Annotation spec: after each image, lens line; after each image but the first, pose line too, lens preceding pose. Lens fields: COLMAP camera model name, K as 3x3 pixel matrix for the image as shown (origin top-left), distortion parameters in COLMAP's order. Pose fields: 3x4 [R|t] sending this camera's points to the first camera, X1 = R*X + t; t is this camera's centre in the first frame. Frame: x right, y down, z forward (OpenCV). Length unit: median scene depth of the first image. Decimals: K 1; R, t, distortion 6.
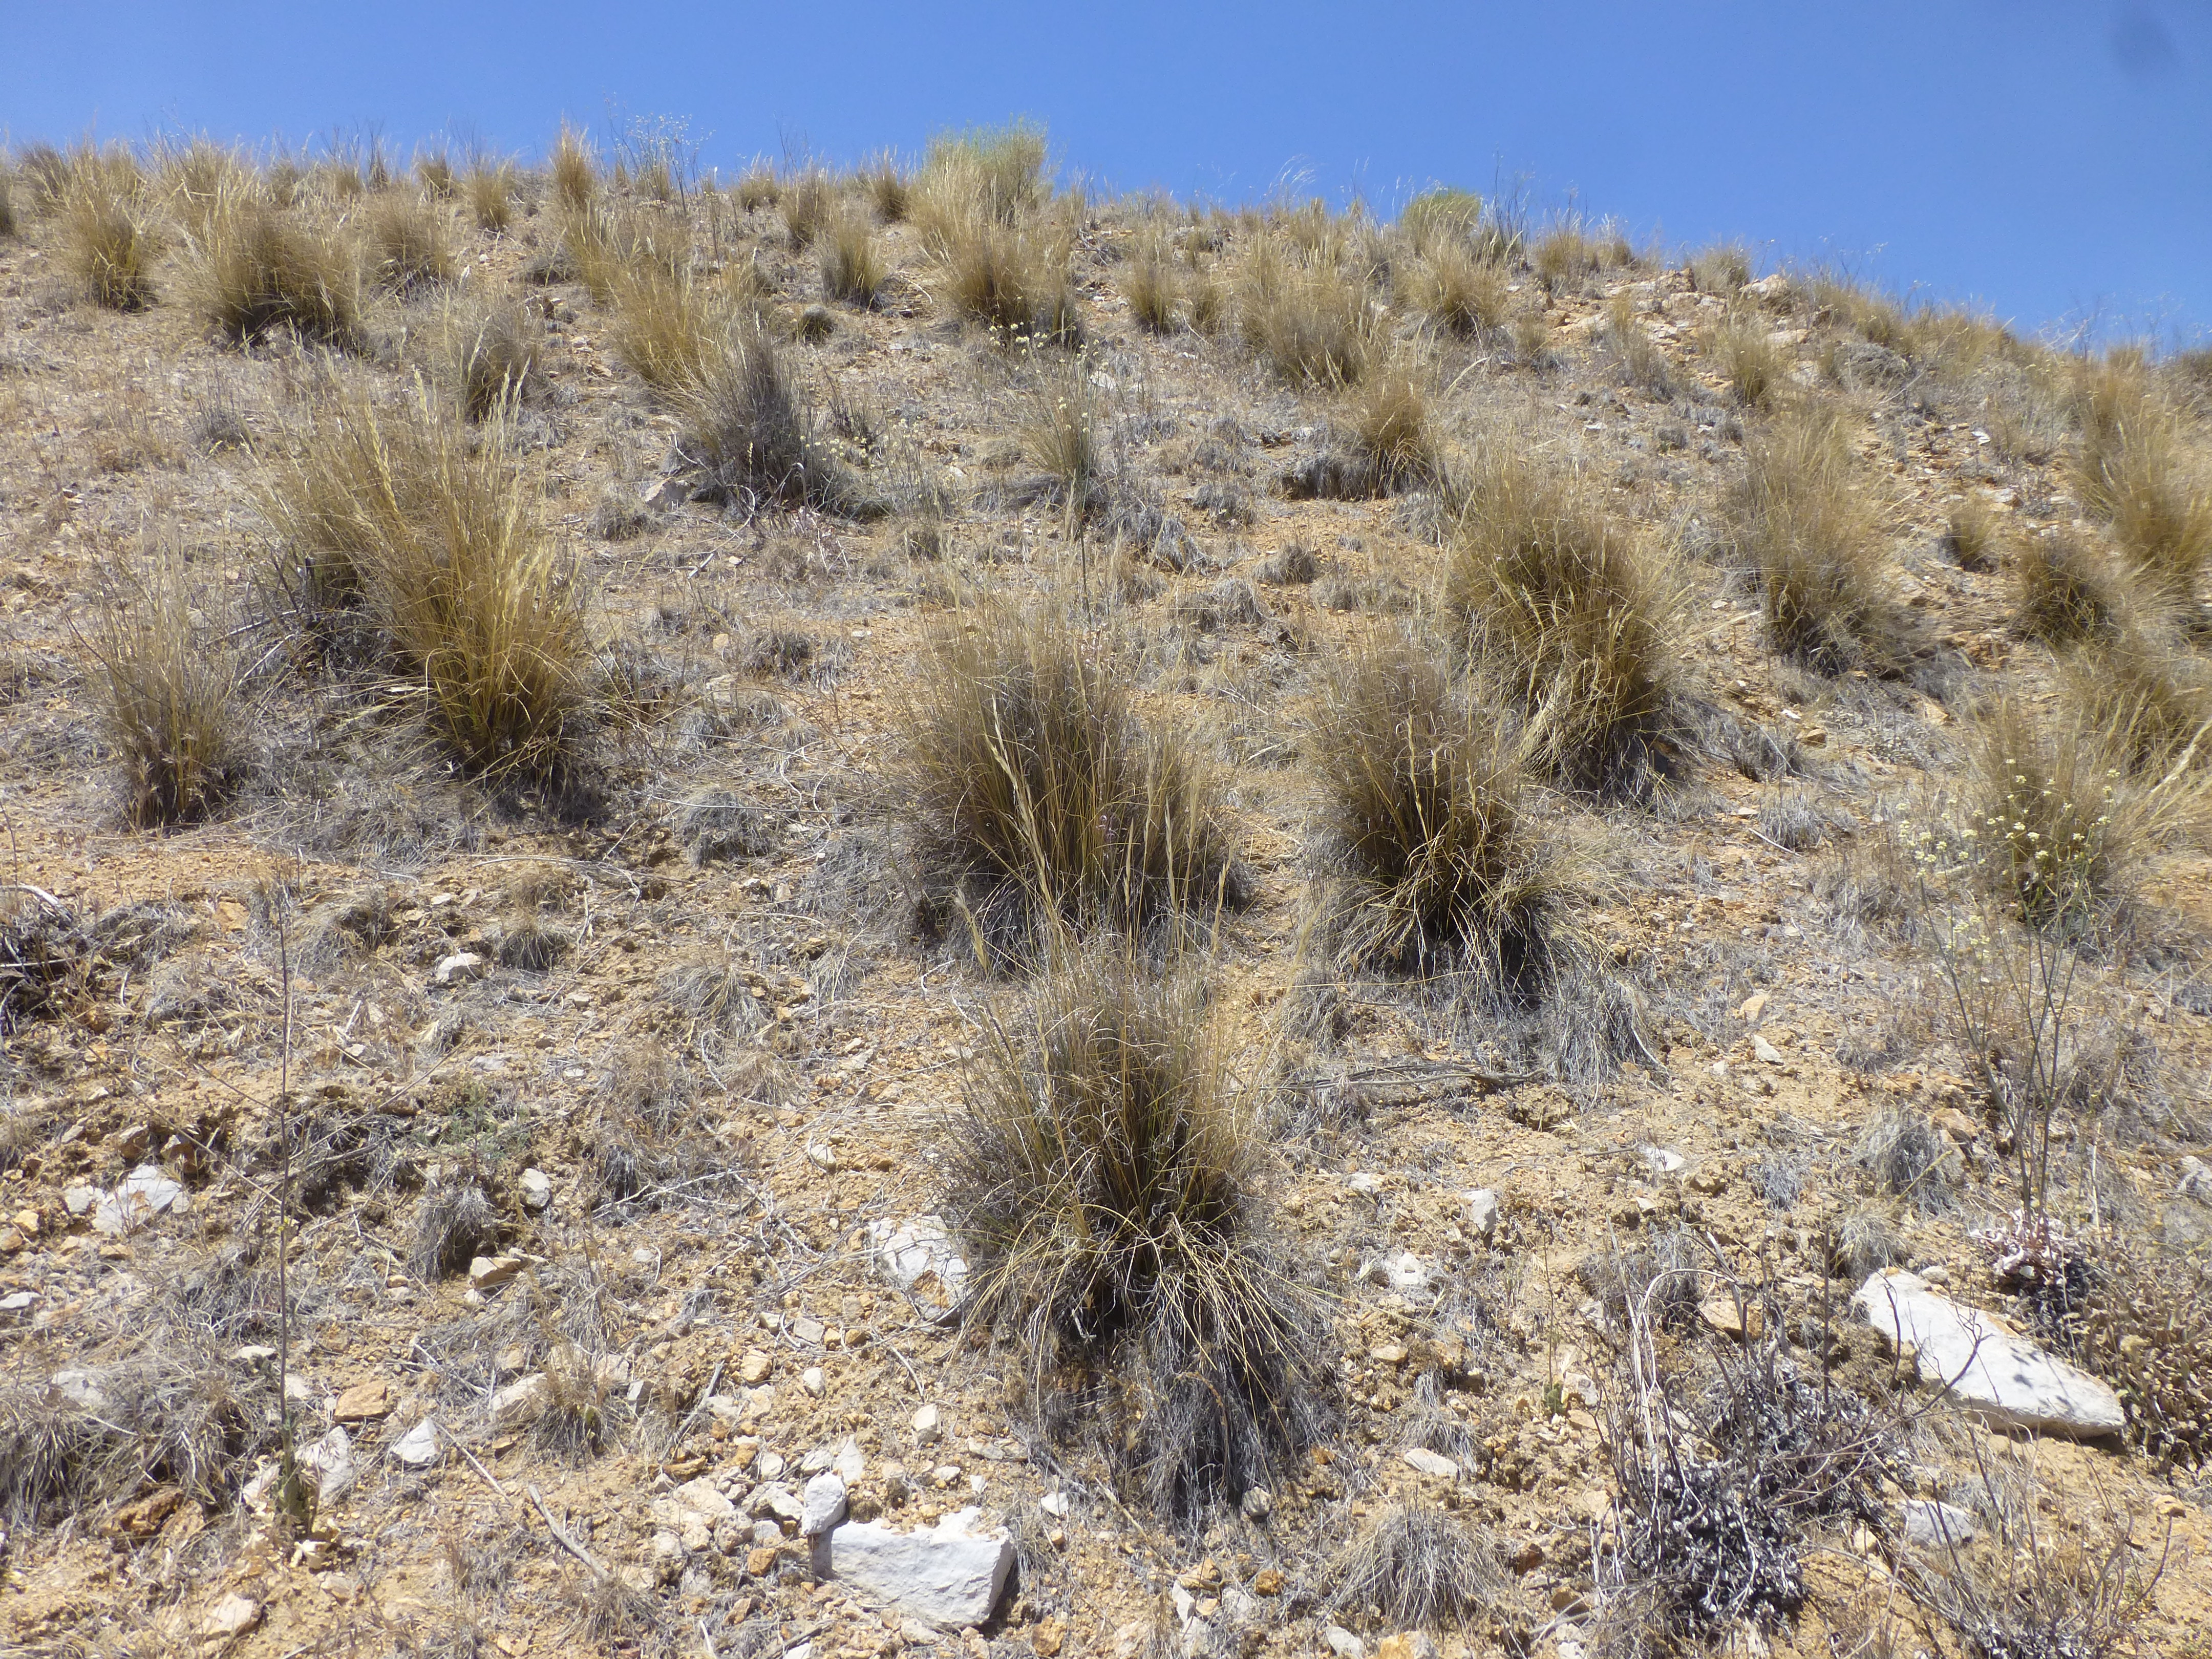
lens RADIAL K [[1542.3, 0, 1106.0], [0, 1542.3, 829.5], [0, 0, 1]] dist [-0.047864, 0.029876]
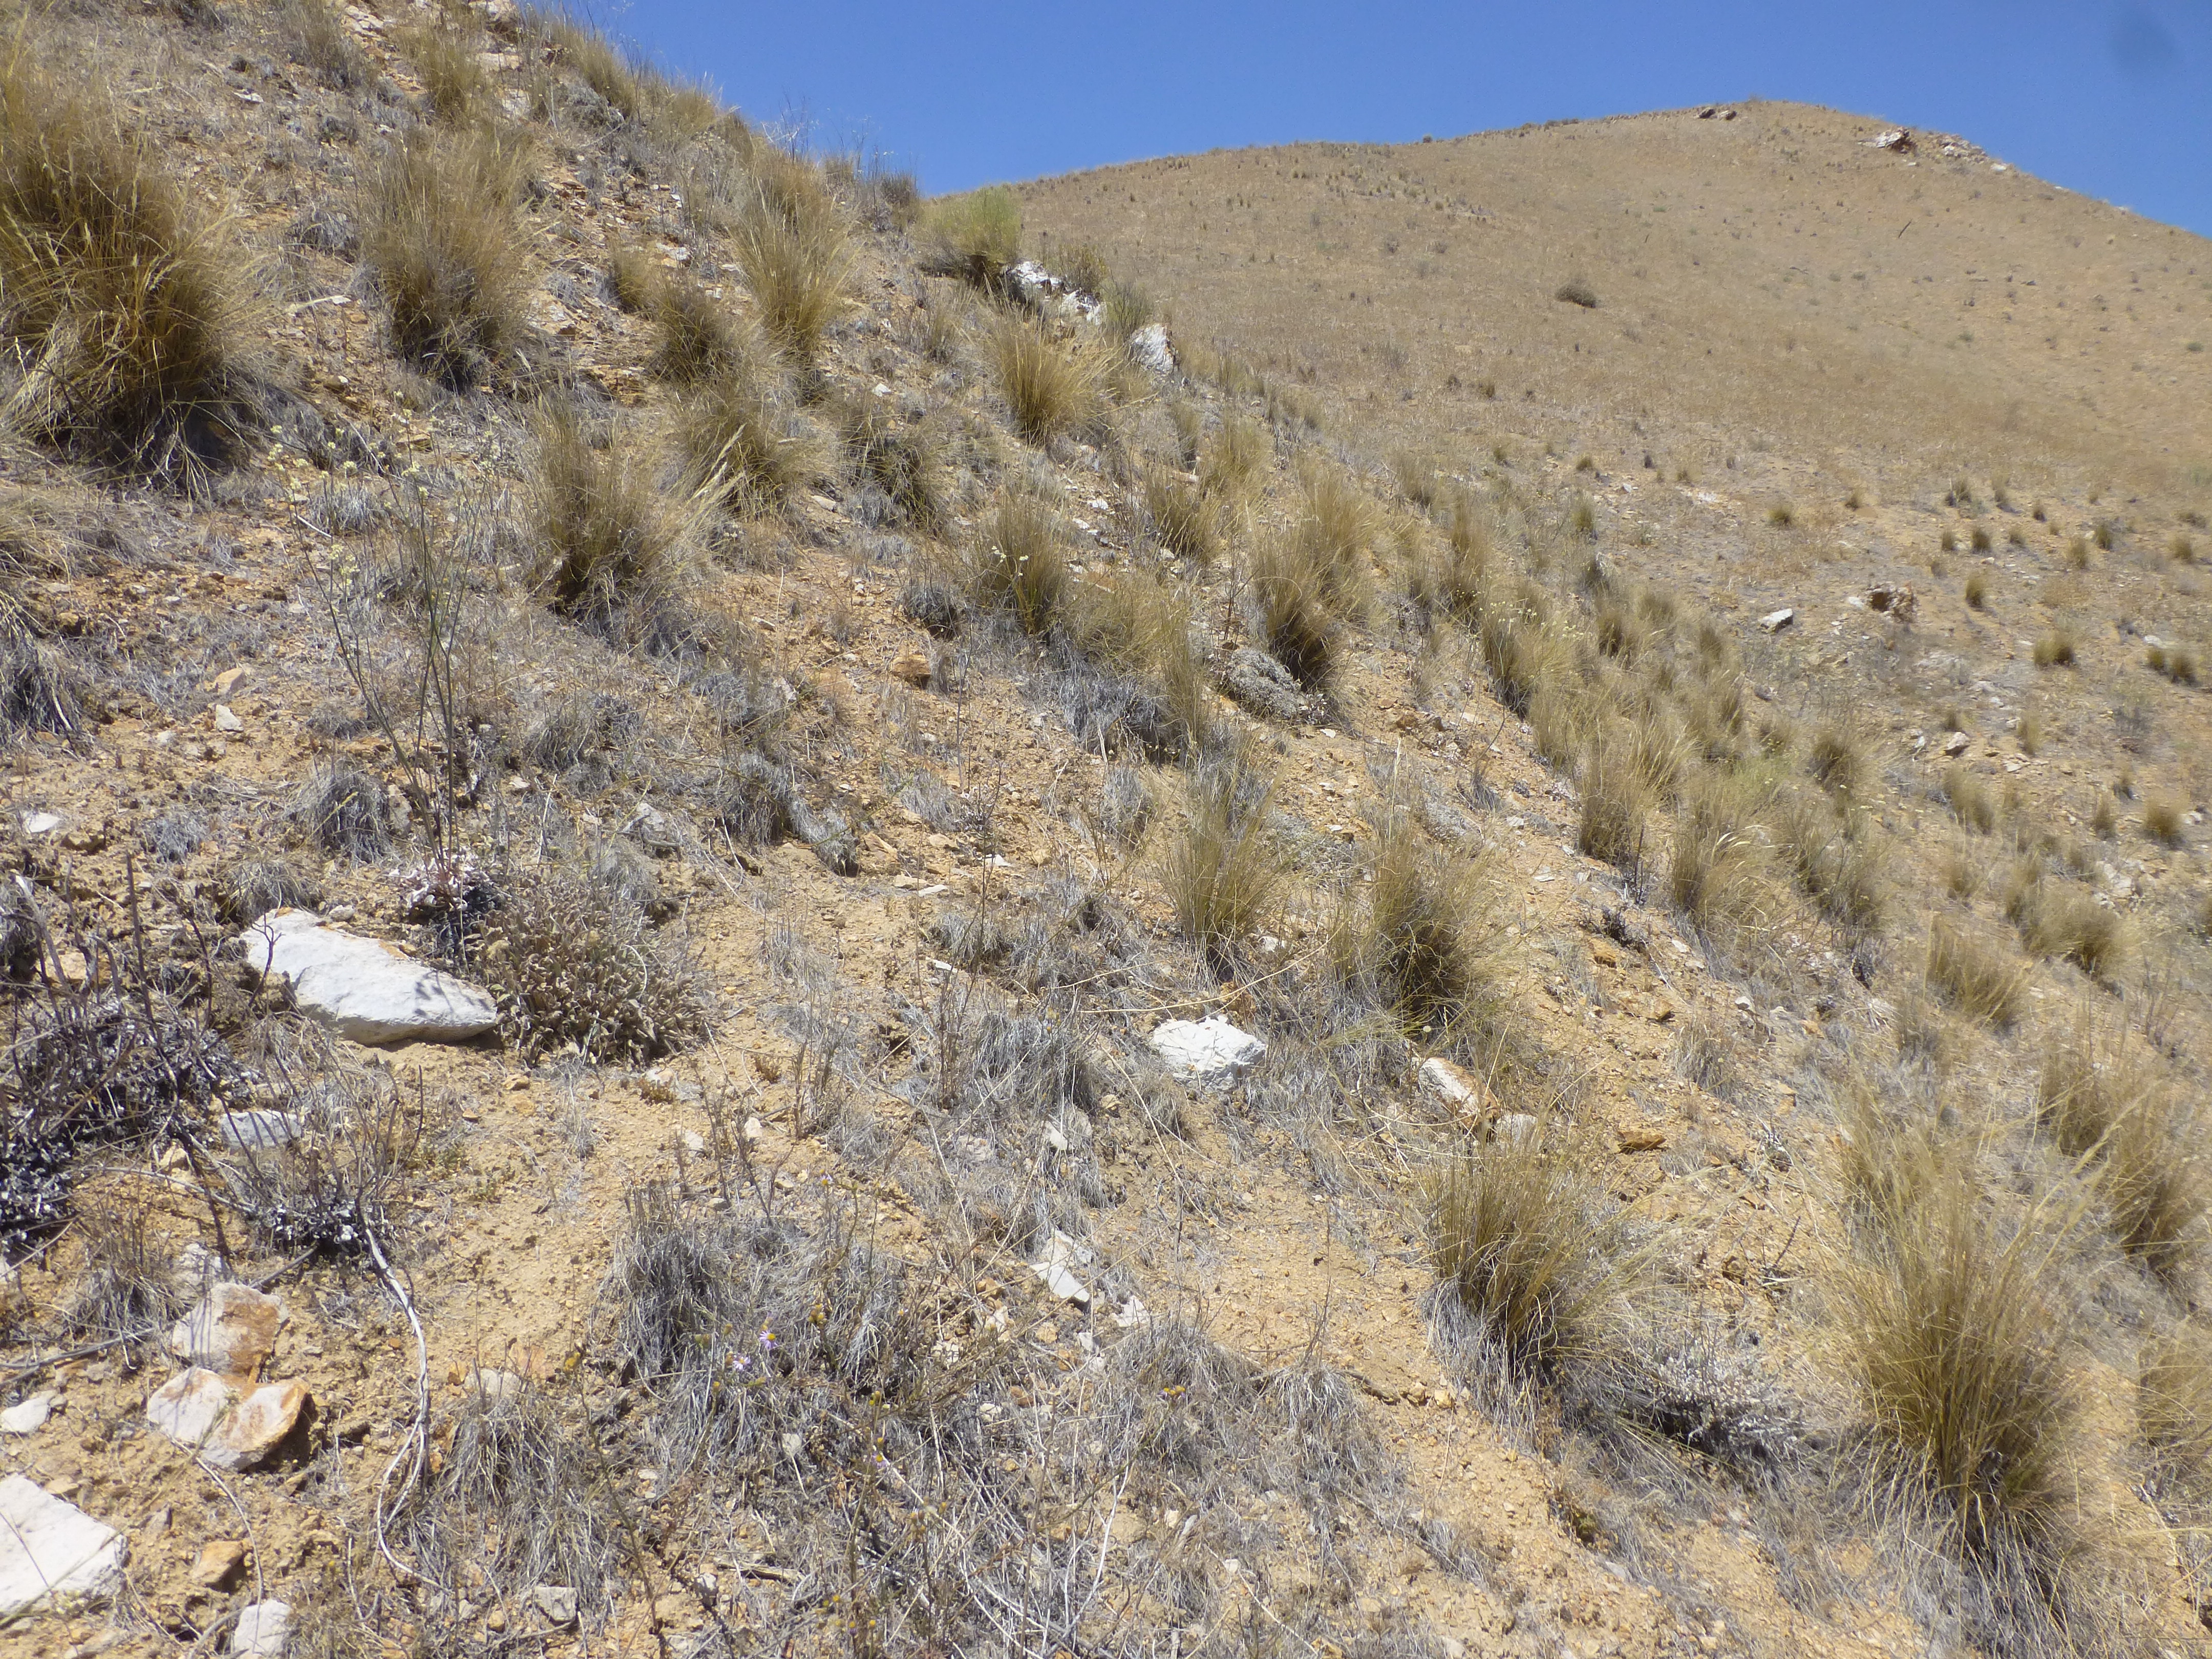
lens RADIAL K [[1562.7, 0, 1106.0], [0, 1562.7, 829.5], [0, 0, 1]] dist [-0.070123, 0.034229]
pose [[0.738261, -0.069157, 0.670961, 0.192494], [-0.029015, 0.990553, 0.134022, 0.069135], [-0.673891, -0.118411, 0.729280, -0.069976]]
